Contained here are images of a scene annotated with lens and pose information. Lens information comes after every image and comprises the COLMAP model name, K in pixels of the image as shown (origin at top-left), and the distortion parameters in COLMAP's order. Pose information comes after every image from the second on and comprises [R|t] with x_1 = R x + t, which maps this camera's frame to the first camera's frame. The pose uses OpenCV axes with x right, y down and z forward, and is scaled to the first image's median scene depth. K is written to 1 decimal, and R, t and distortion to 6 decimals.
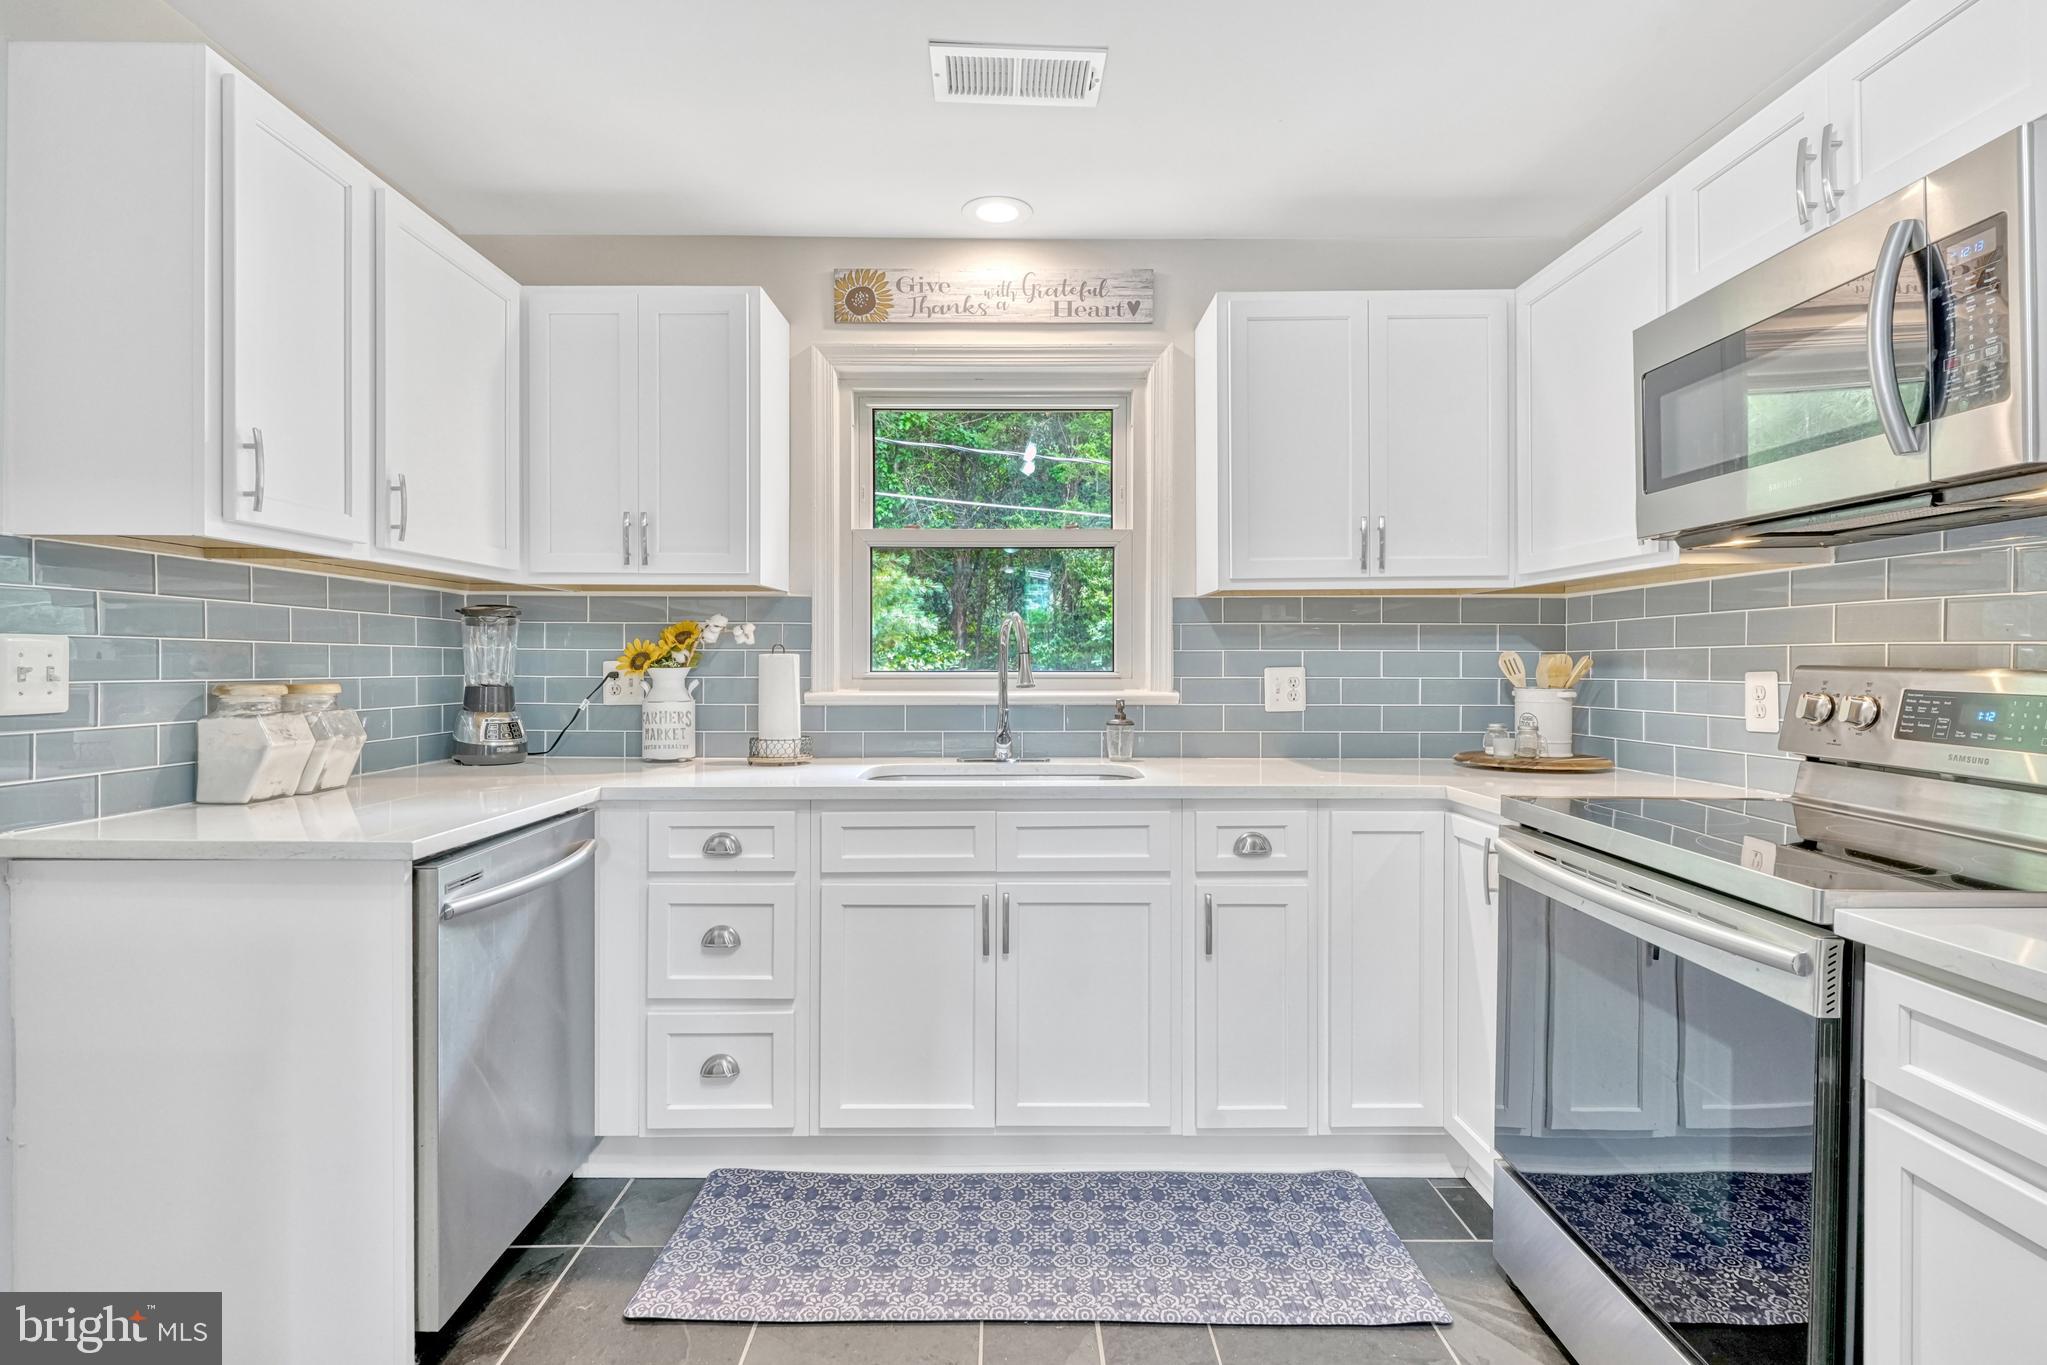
lens RADIAL K [[1001.4, 0, 1014.2], [0, 1001.4, 663.5], [0, 0, 1]] dist [0.006016, -0.003185]
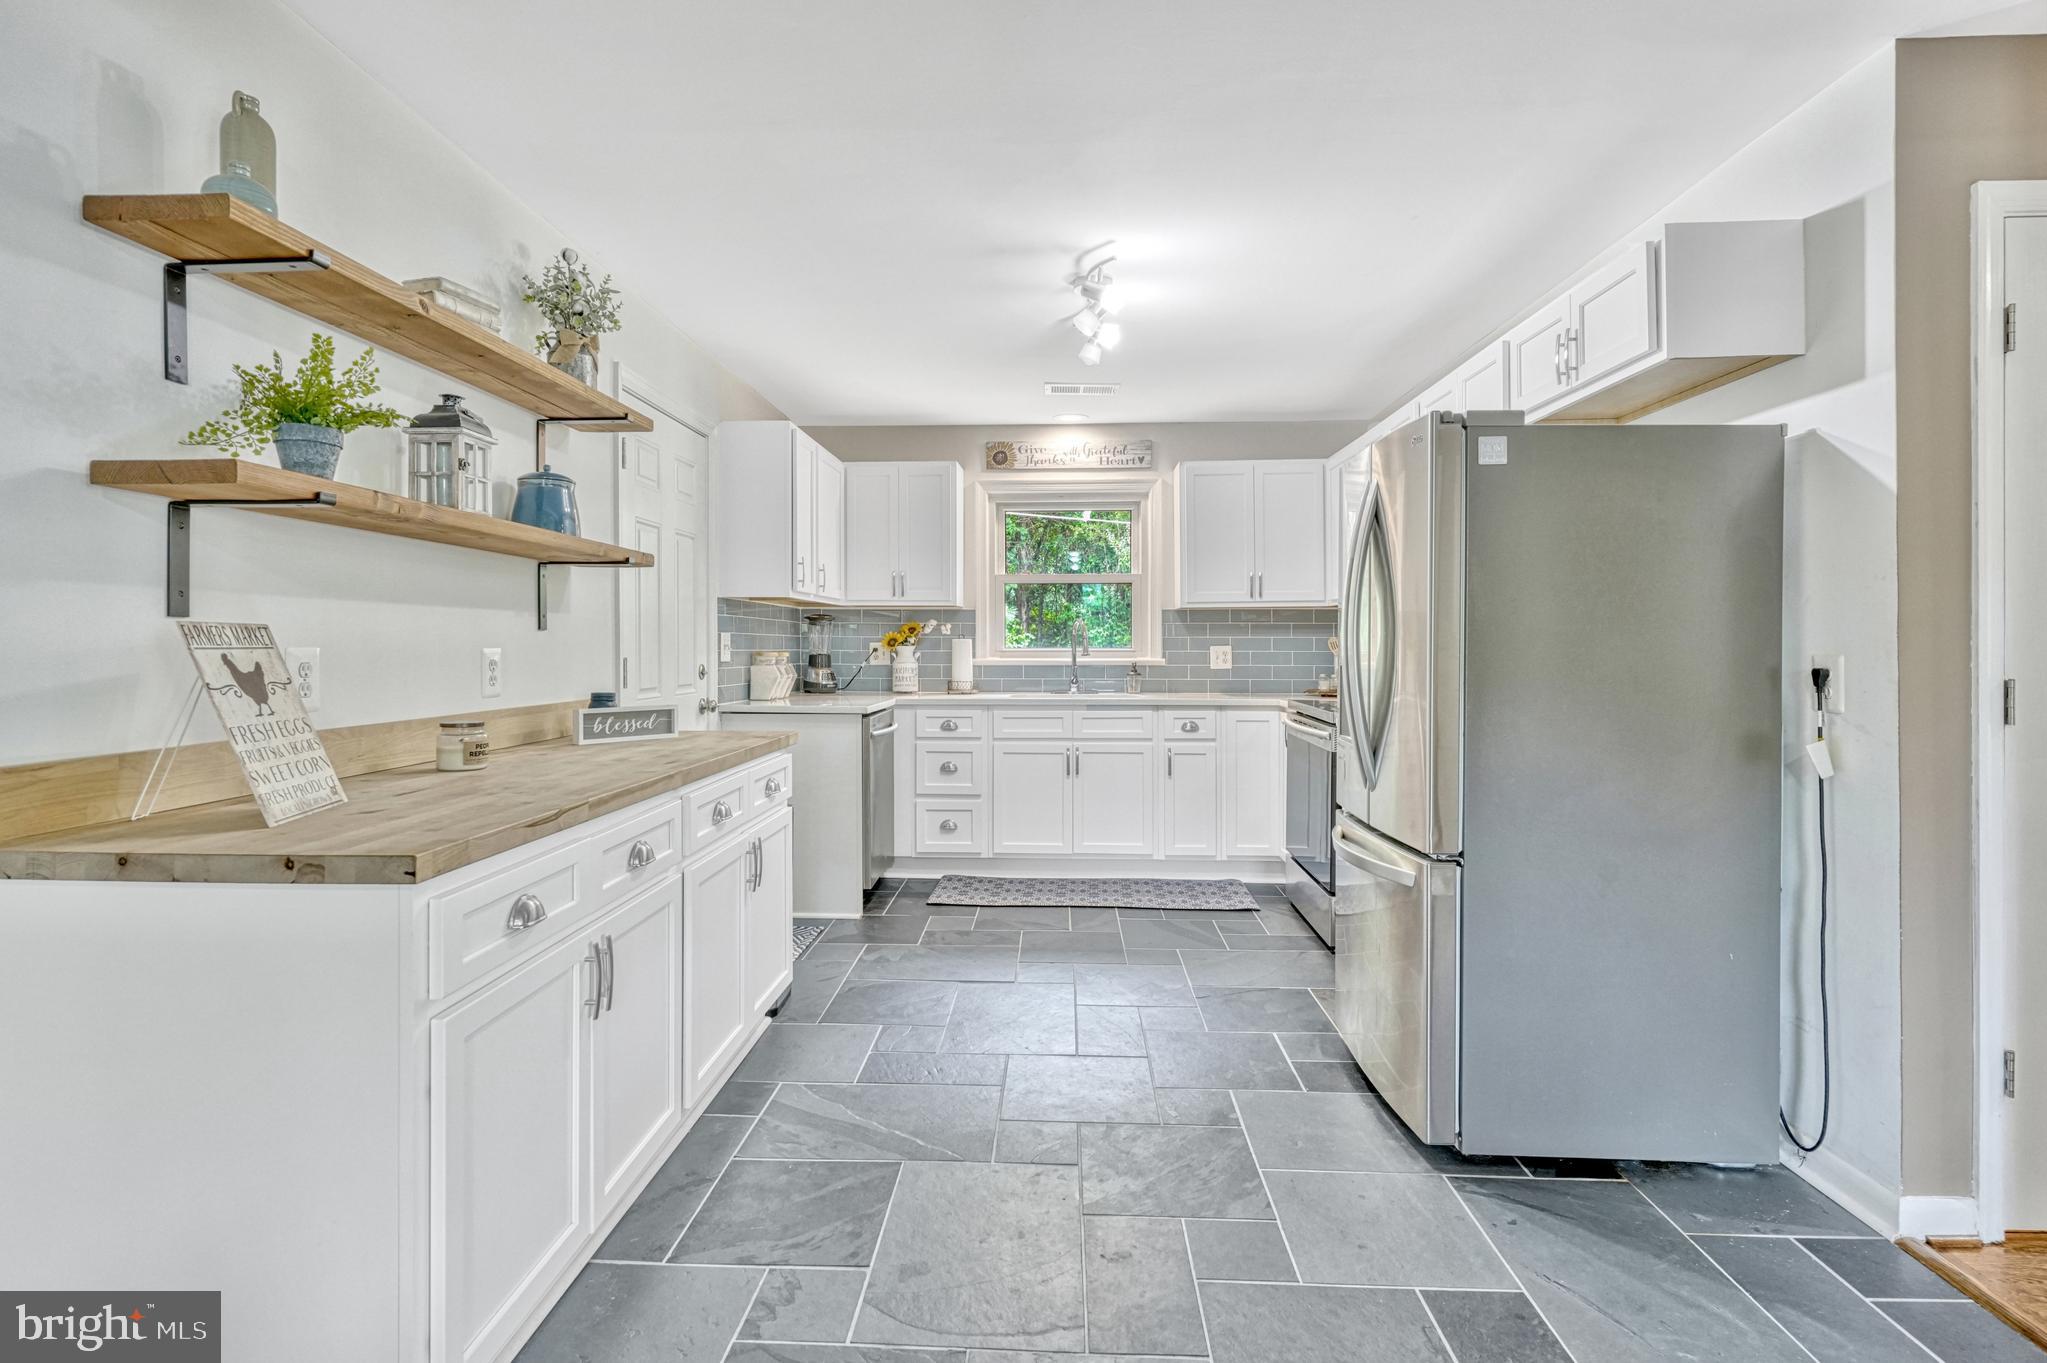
lens RADIAL K [[1001.4, 0, 1027.4], [0, 1001.4, 649.0], [0, 0, 1]] dist [0.006016, -0.003185]
pose [[0.999039, -0.000377, -0.043839, -0.017597], [0.000516, 0.999995, 0.003155, 0.004116], [0.043838, -0.003174, 0.999034, -1.048224]]
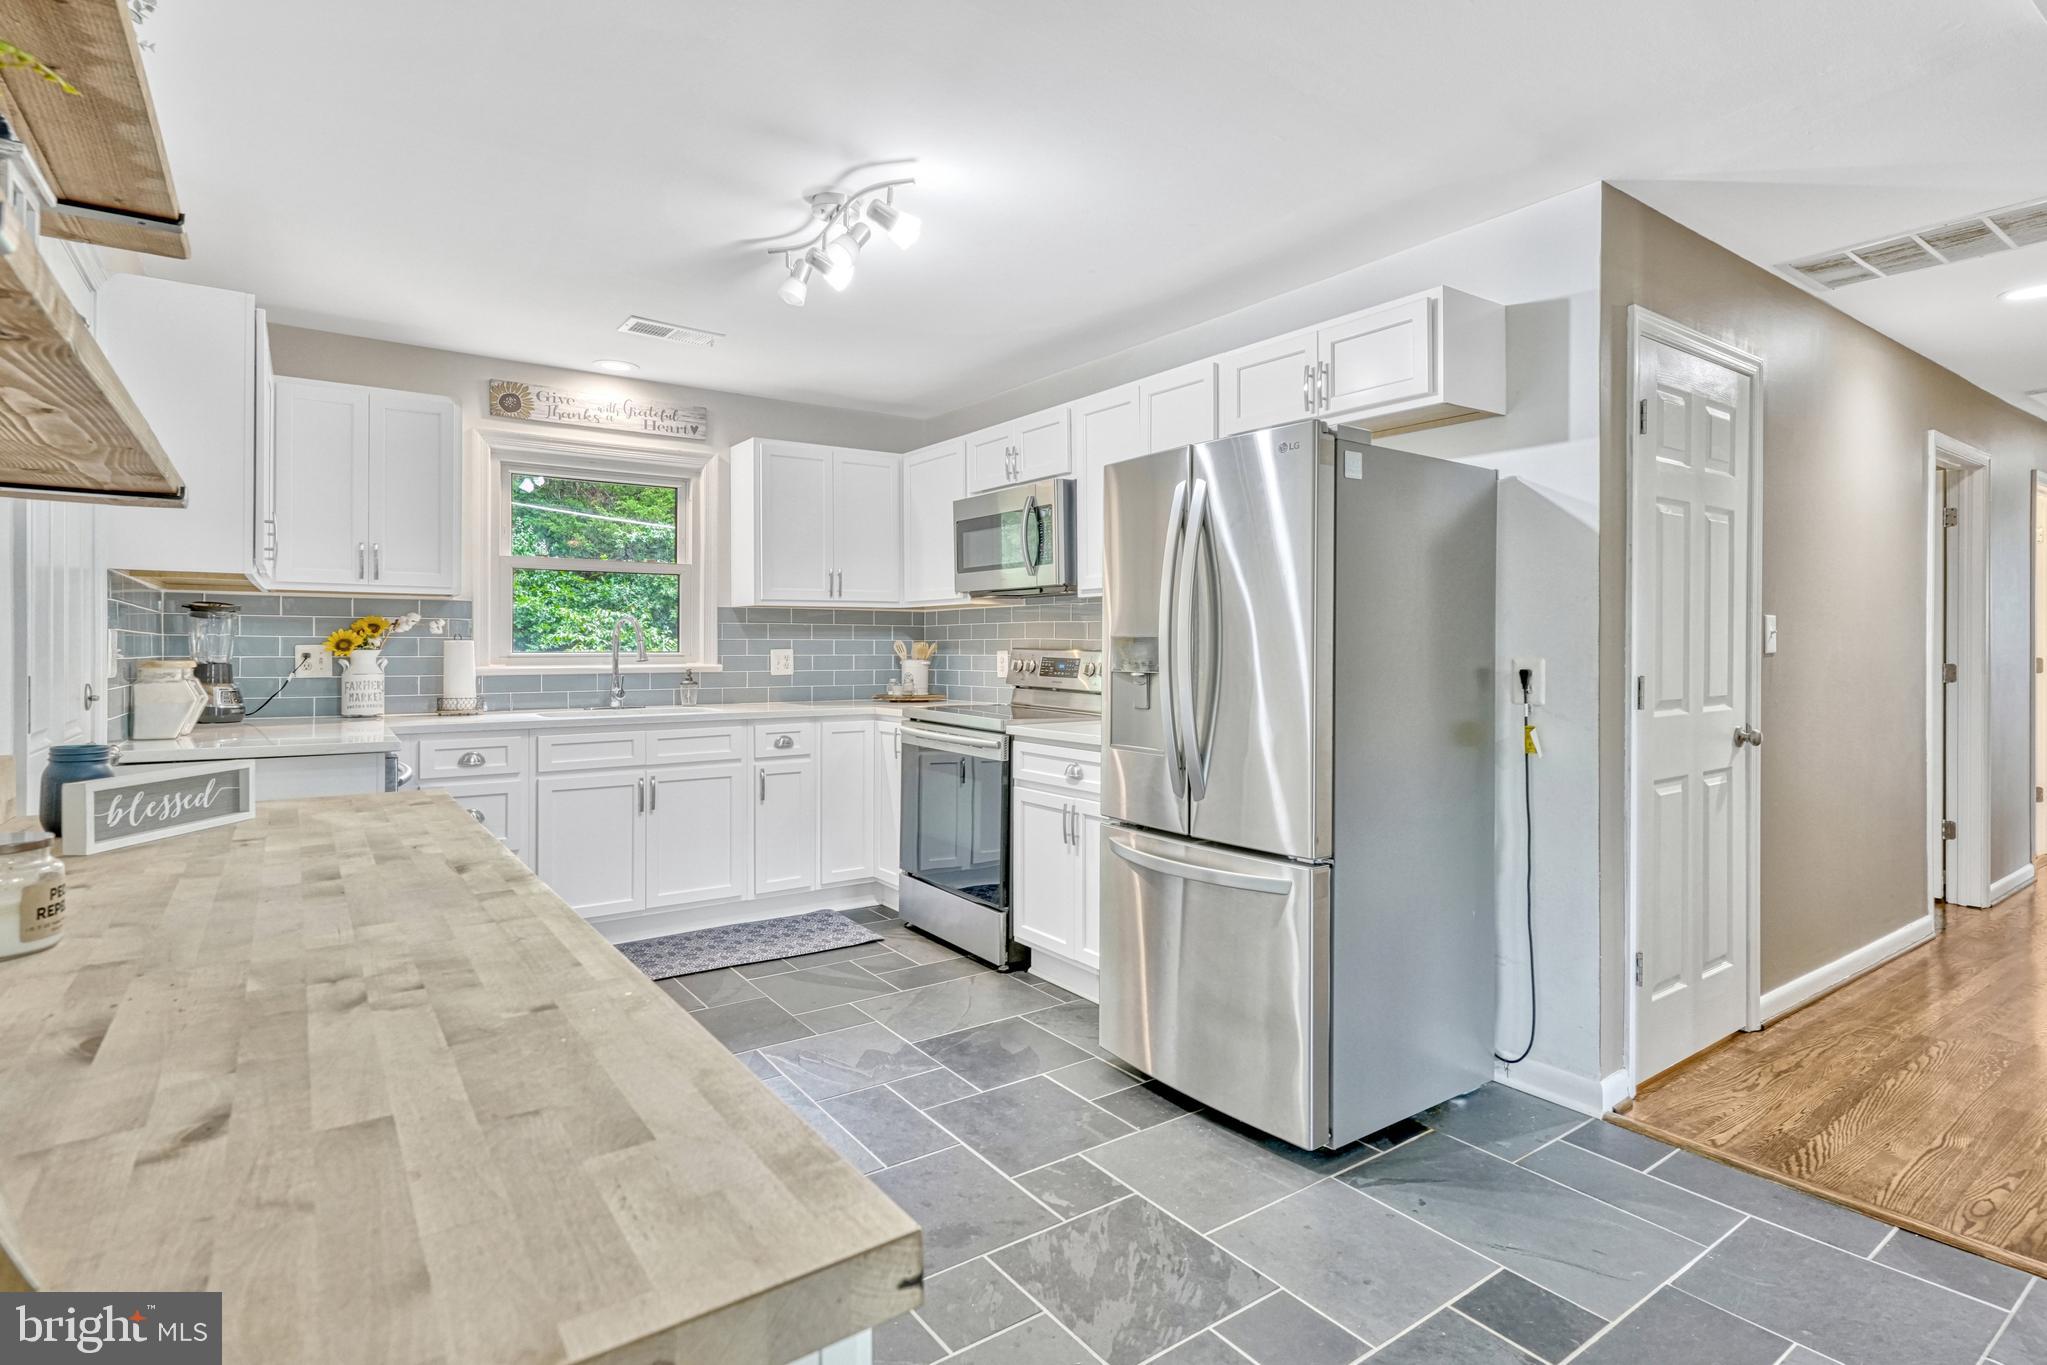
lens RADIAL K [[1001.4, 0, 1020.0], [0, 1001.4, 643.0], [0, 0, 1]] dist [0.006016, -0.003185]
pose [[0.818430, 0.002865, 0.574600, -0.430963], [-0.000446, 0.999990, -0.004351, 0.000367], [-0.574607, 0.003305, 0.818423, -0.721671]]
